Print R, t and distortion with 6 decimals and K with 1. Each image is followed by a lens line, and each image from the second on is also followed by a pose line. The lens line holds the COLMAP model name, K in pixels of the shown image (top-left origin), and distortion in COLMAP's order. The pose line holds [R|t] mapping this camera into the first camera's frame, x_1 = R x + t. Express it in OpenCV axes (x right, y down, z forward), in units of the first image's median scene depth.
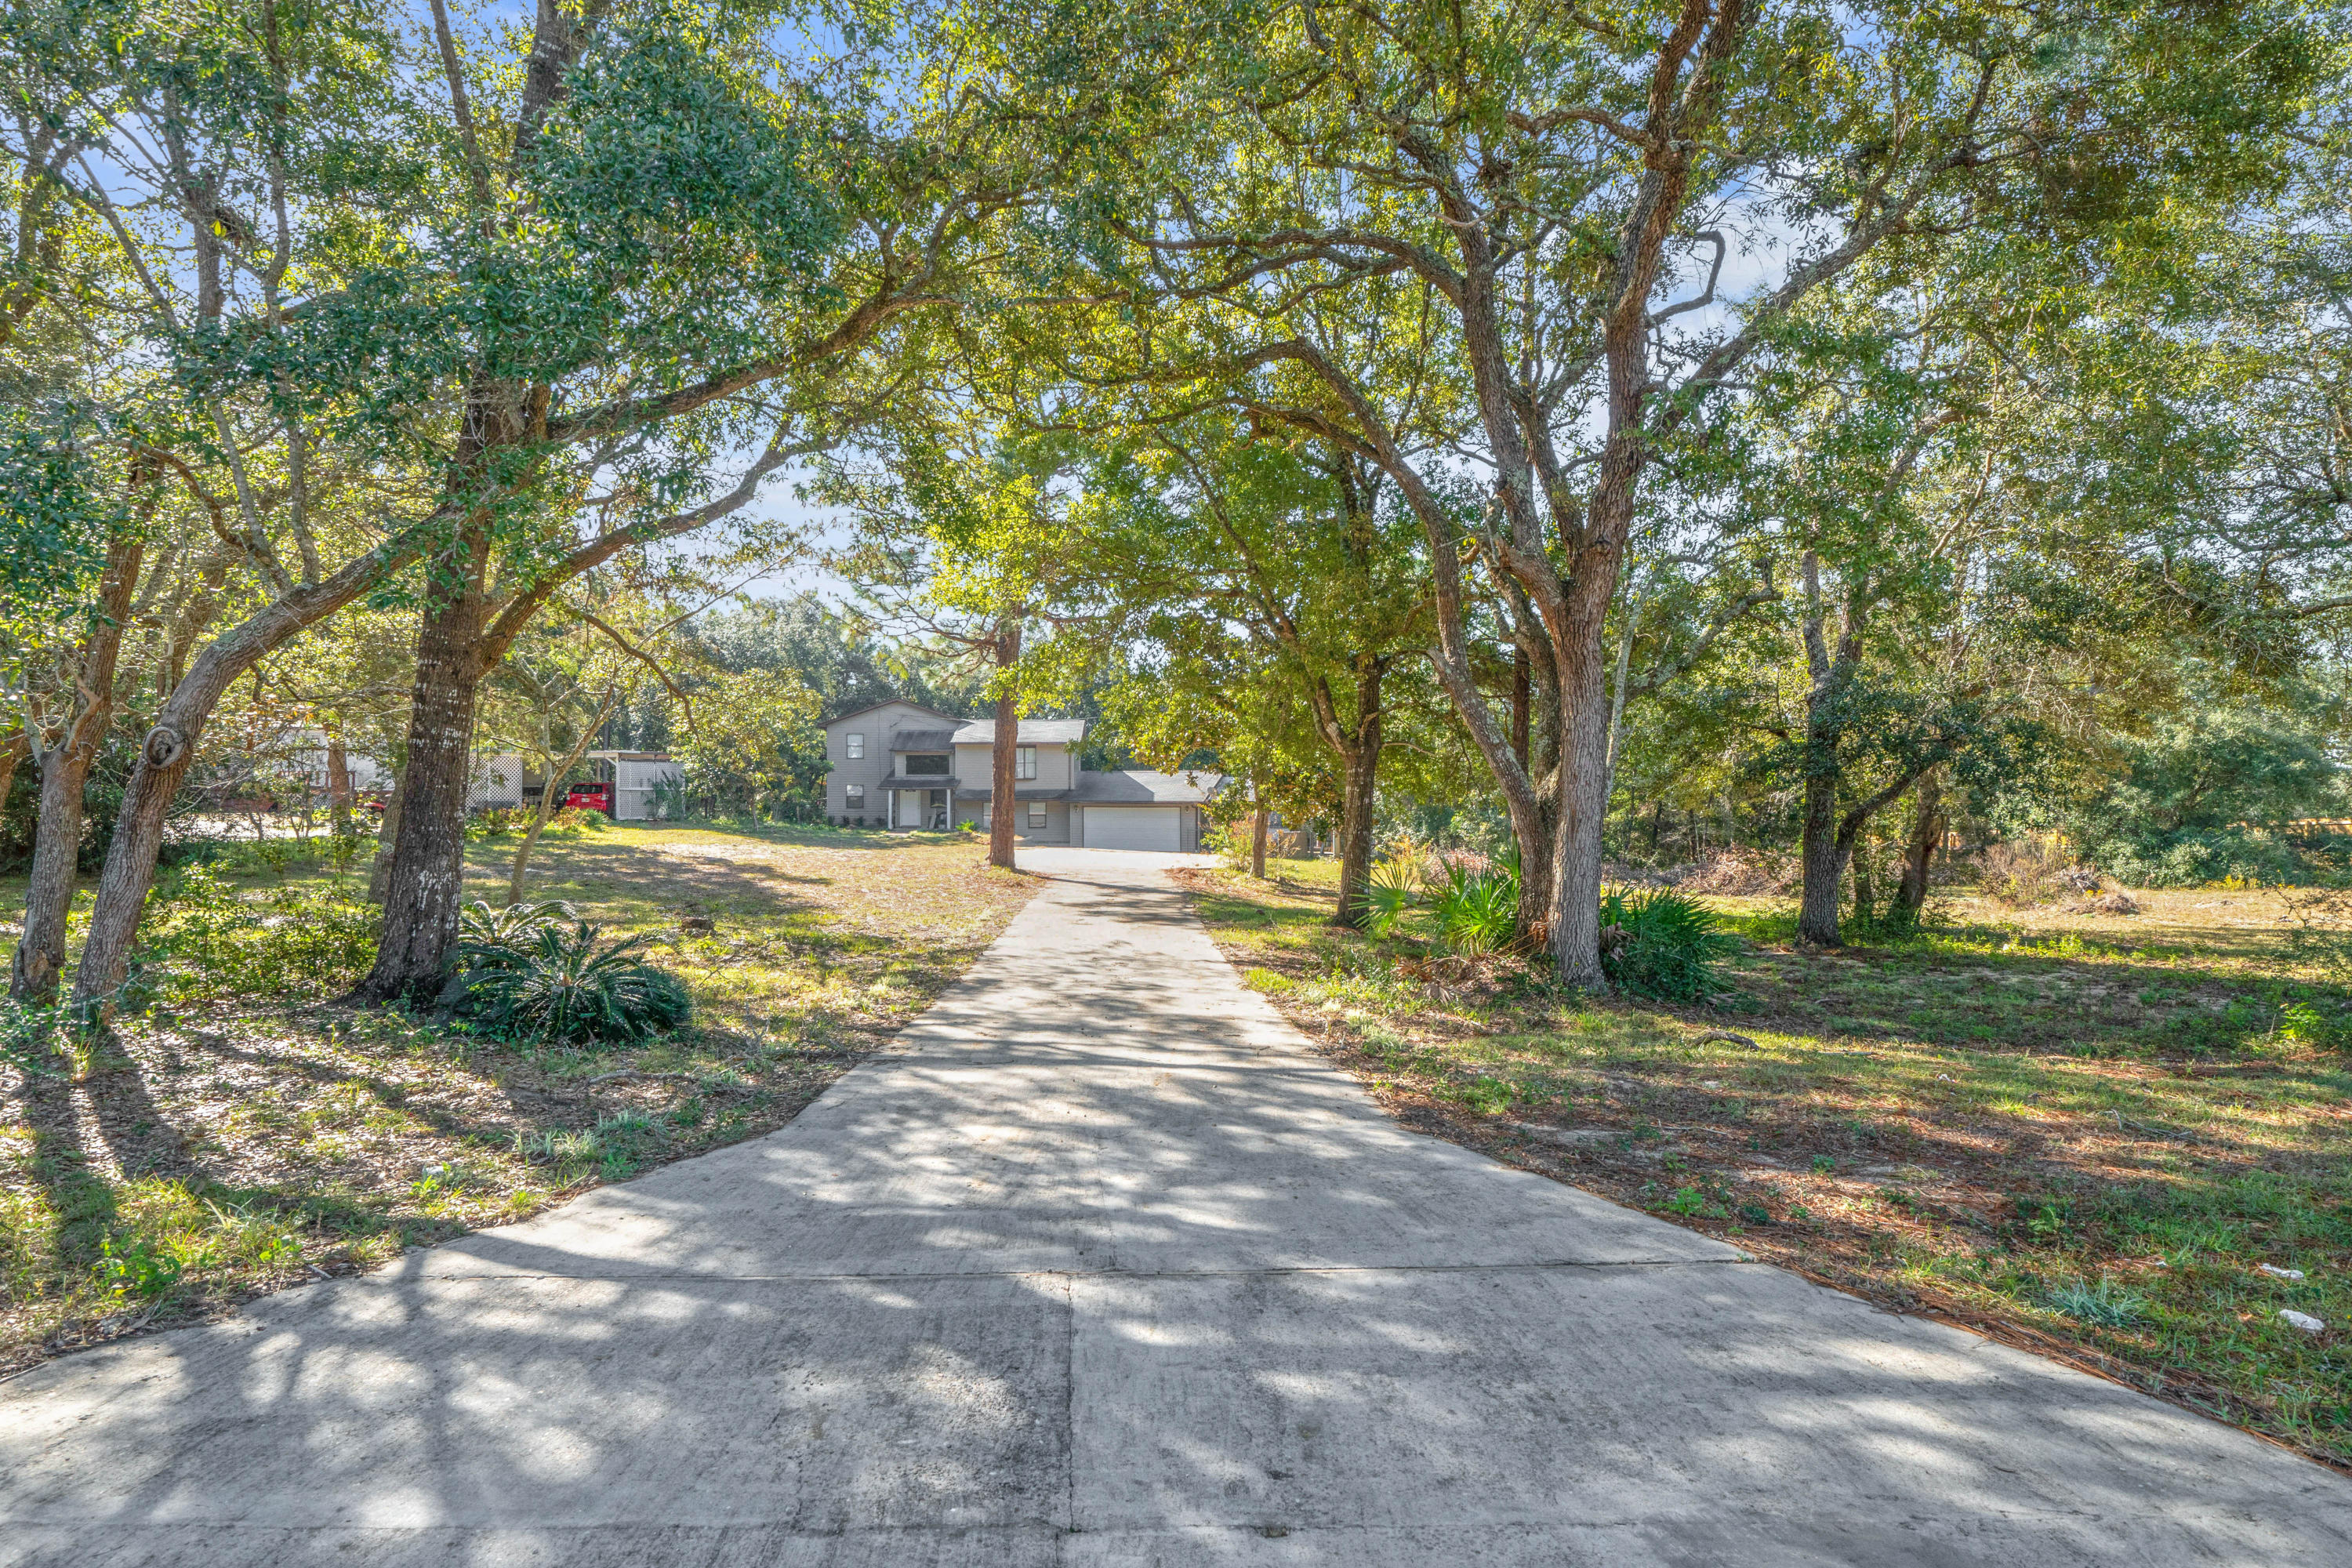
lens RADIAL K [[1246.5, 0, 1164.8], [0, 1246.5, 788.4], [0, 0, 1]] dist [-0.004804, 0.001730]
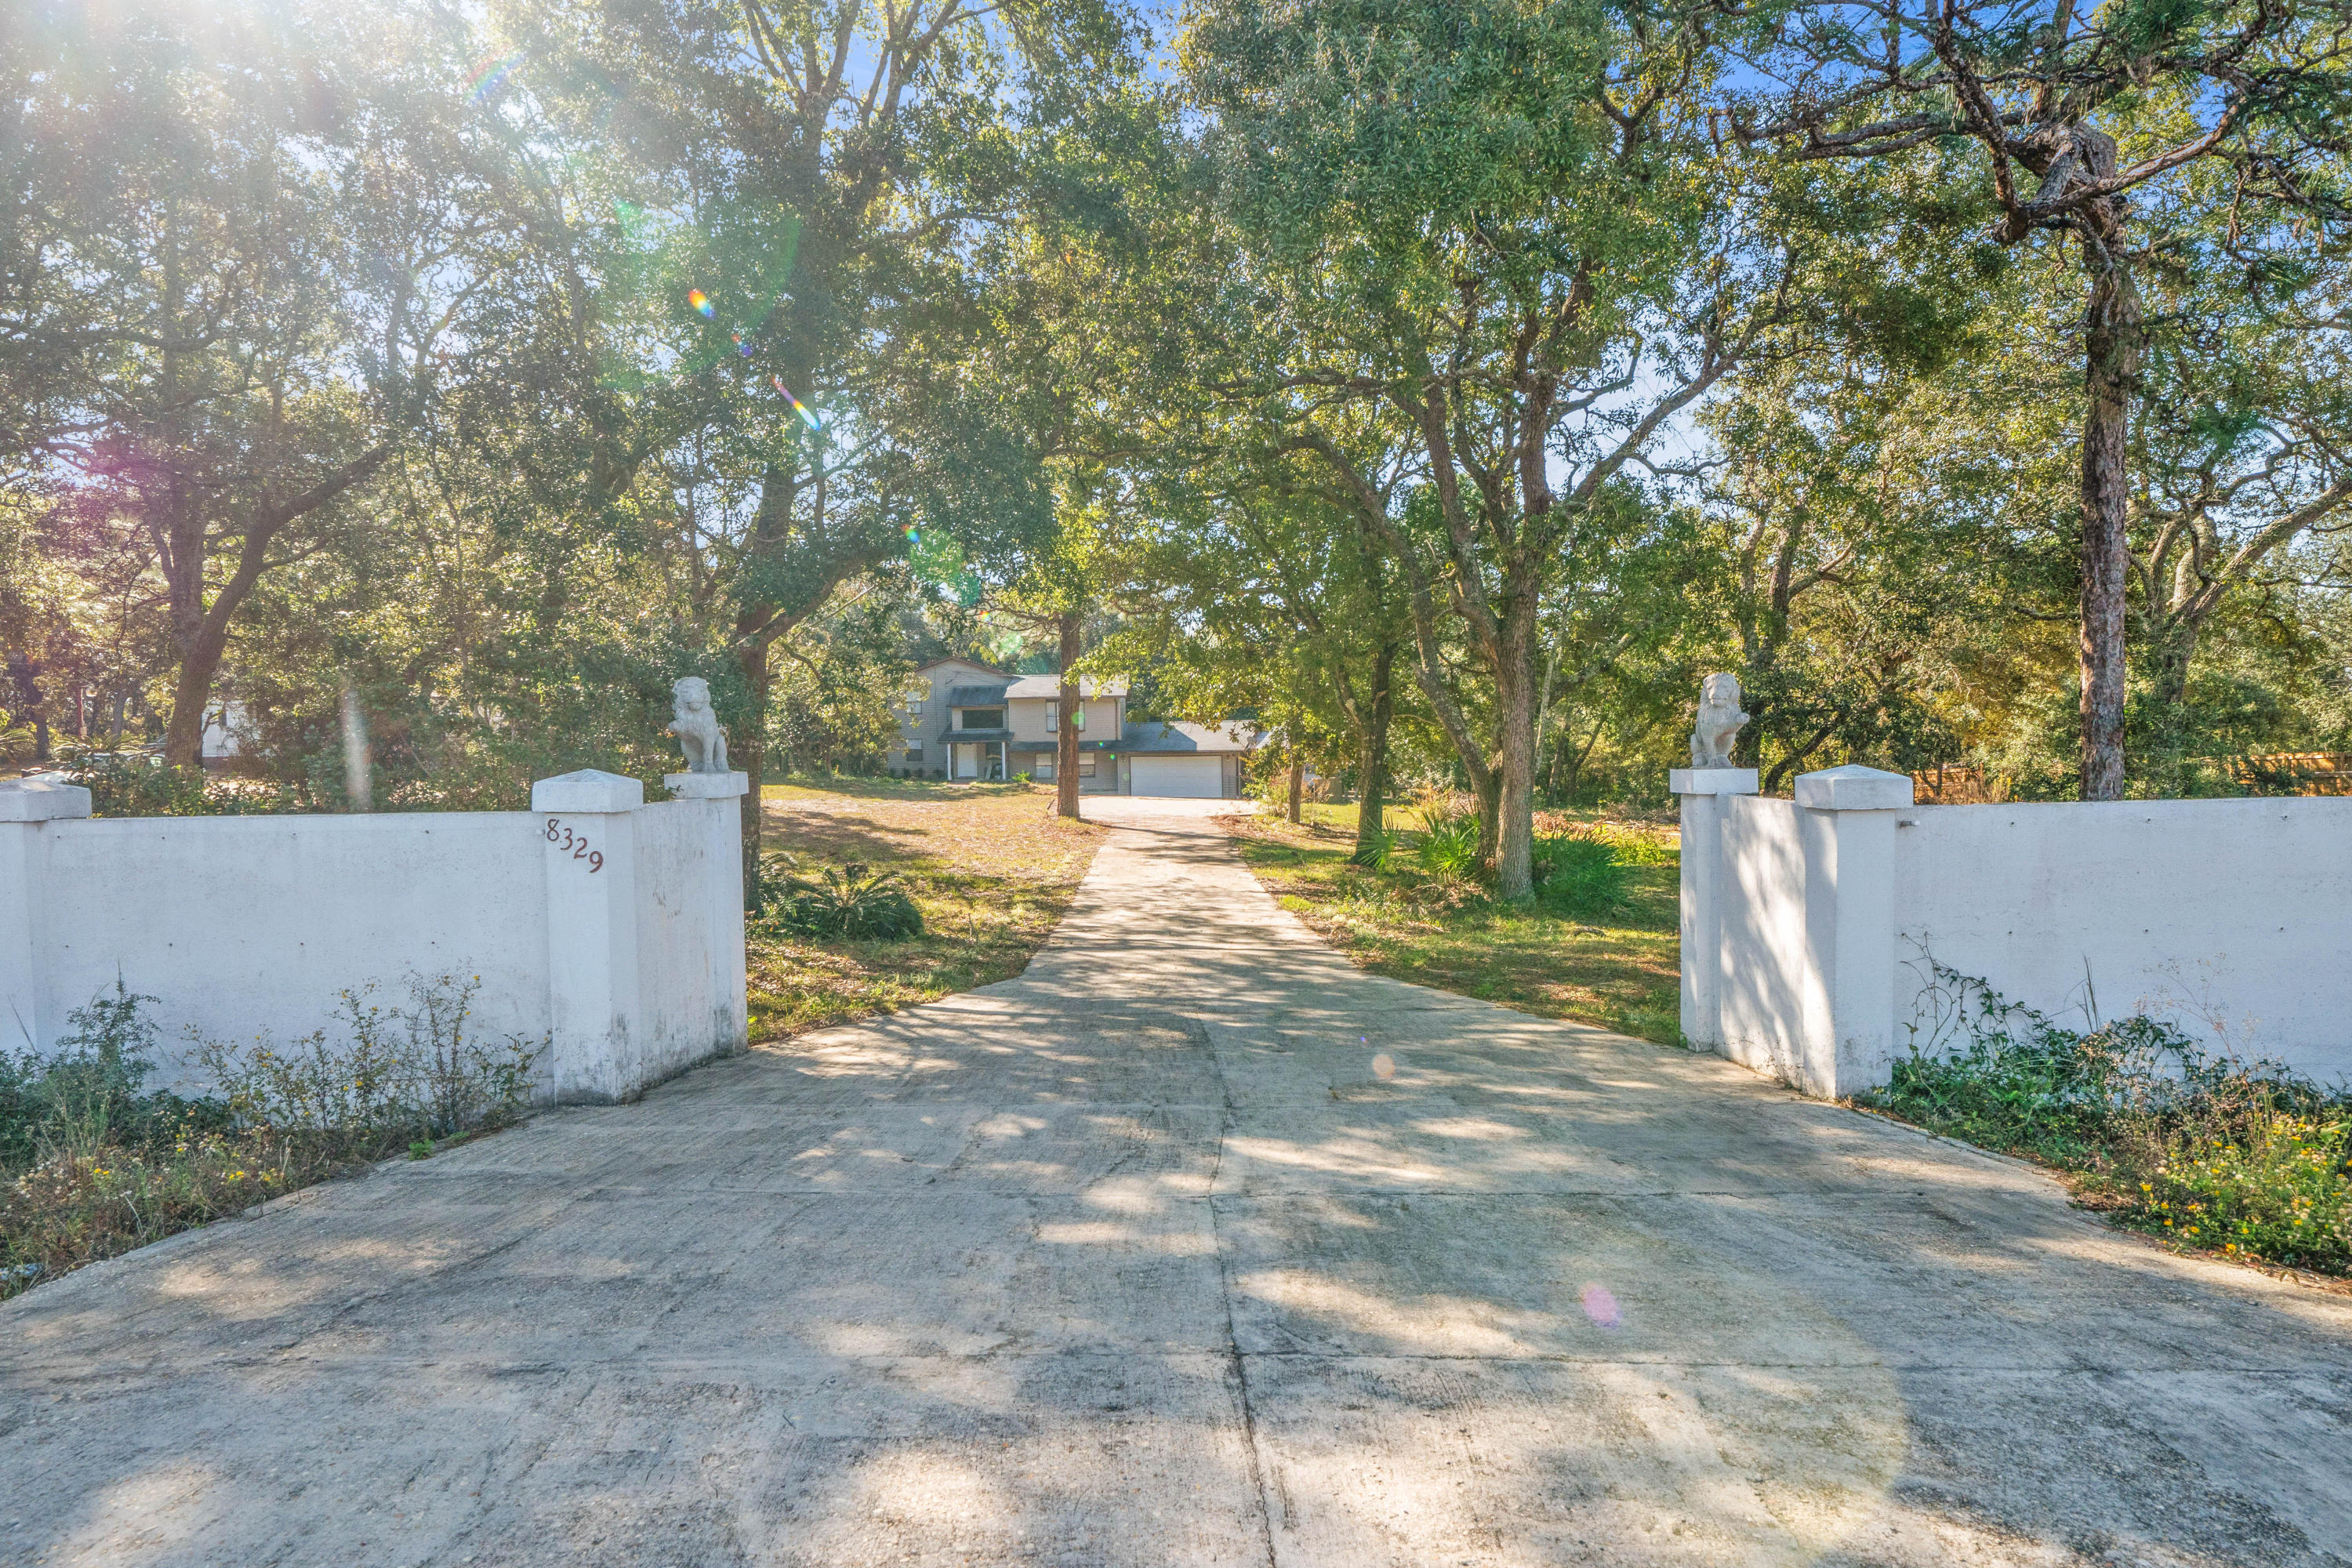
lens RADIAL K [[1246.5, 0, 1183.2], [0, 1246.5, 781.8], [0, 0, 1]] dist [-0.004804, 0.001730]
pose [[0.999767, -0.013758, -0.016661, -0.009266], [0.014426, 0.999070, 0.040635, -0.020044], [0.016086, -0.040865, 0.999035, -0.199305]]
